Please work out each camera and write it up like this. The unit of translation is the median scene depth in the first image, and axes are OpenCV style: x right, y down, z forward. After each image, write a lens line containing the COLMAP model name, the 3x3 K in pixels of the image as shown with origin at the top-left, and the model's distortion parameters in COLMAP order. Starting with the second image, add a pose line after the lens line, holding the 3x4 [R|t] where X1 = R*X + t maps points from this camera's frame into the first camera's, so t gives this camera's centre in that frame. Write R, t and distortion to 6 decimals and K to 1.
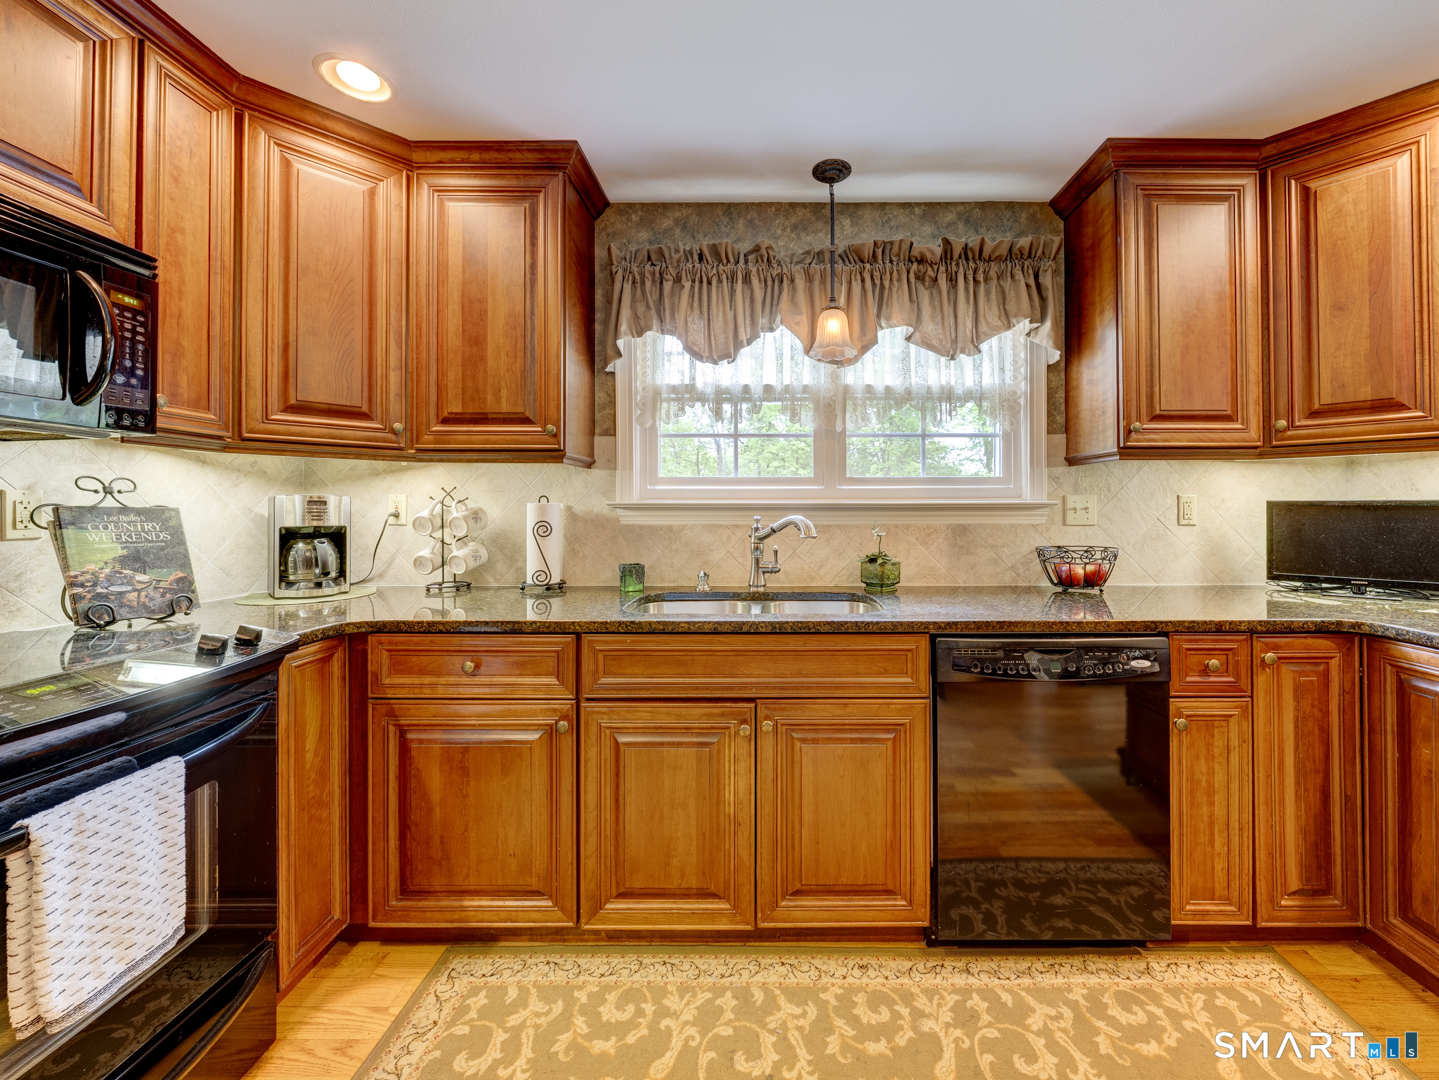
lens RADIAL K [[554.6, 0, 766.7], [0, 554.6, 503.1], [0, 0, 1]] dist [-0.006625, 0.000863]
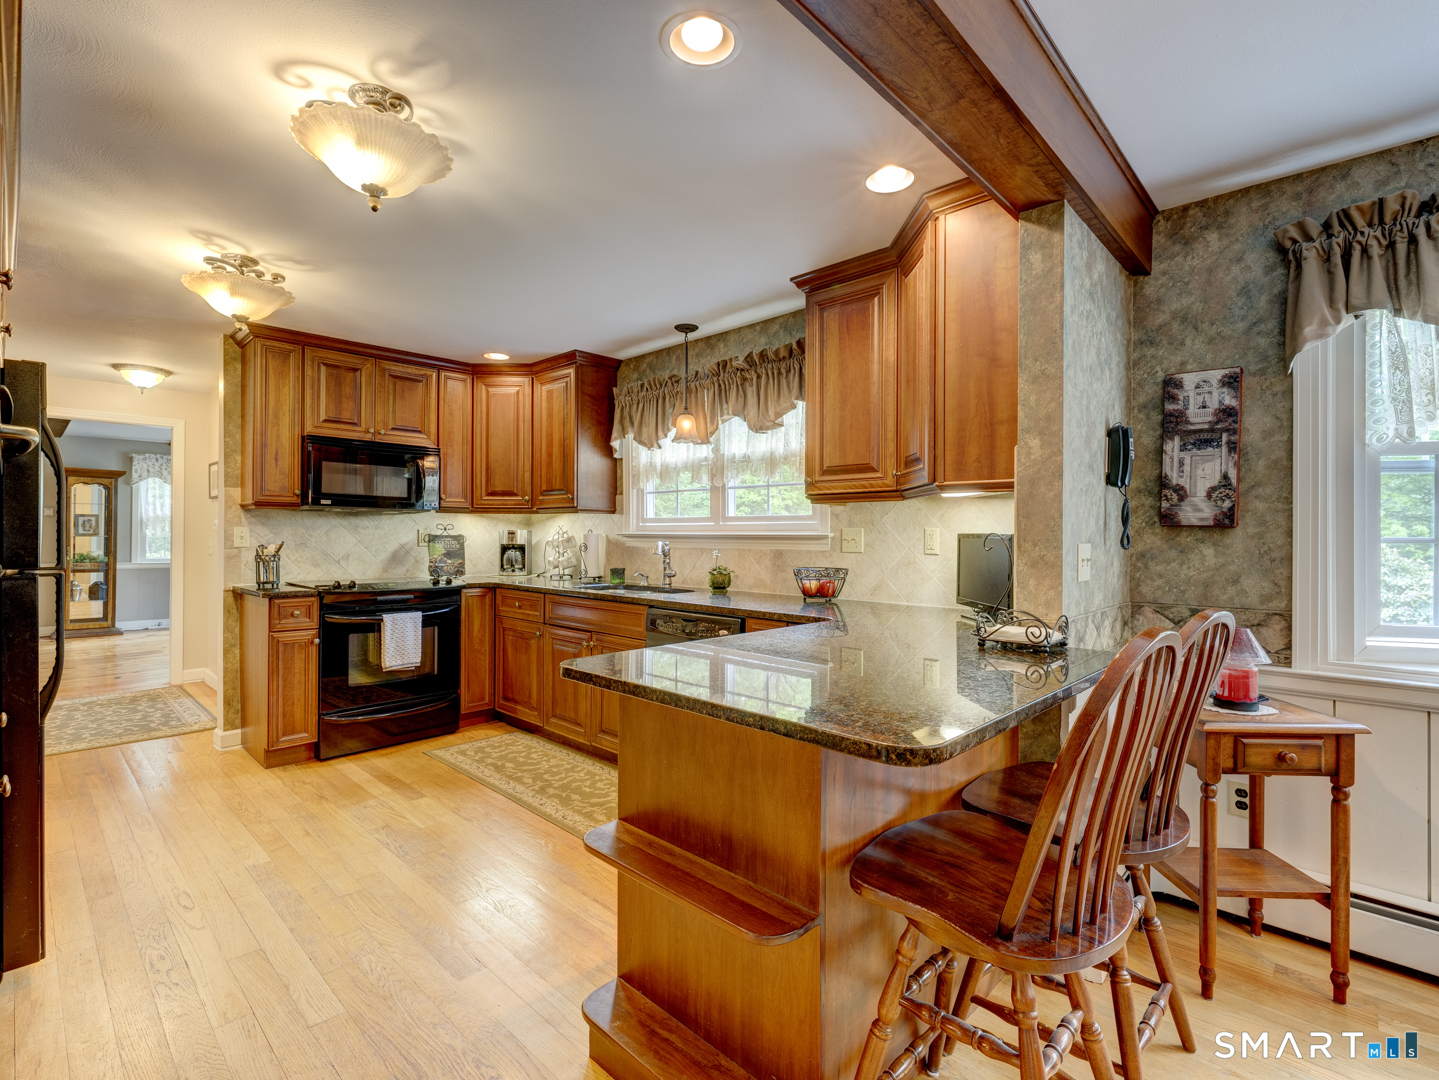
lens RADIAL K [[652.4, 0, 727.2], [0, 652.4, 535.3], [0, 0, 1]] dist [-0.004087, -0.000526]
pose [[0.737449, 0.004584, -0.675387, 1.612850], [0.000041, 0.999977, 0.006831, -0.010903], [0.675403, -0.005066, 0.737432, -0.345380]]
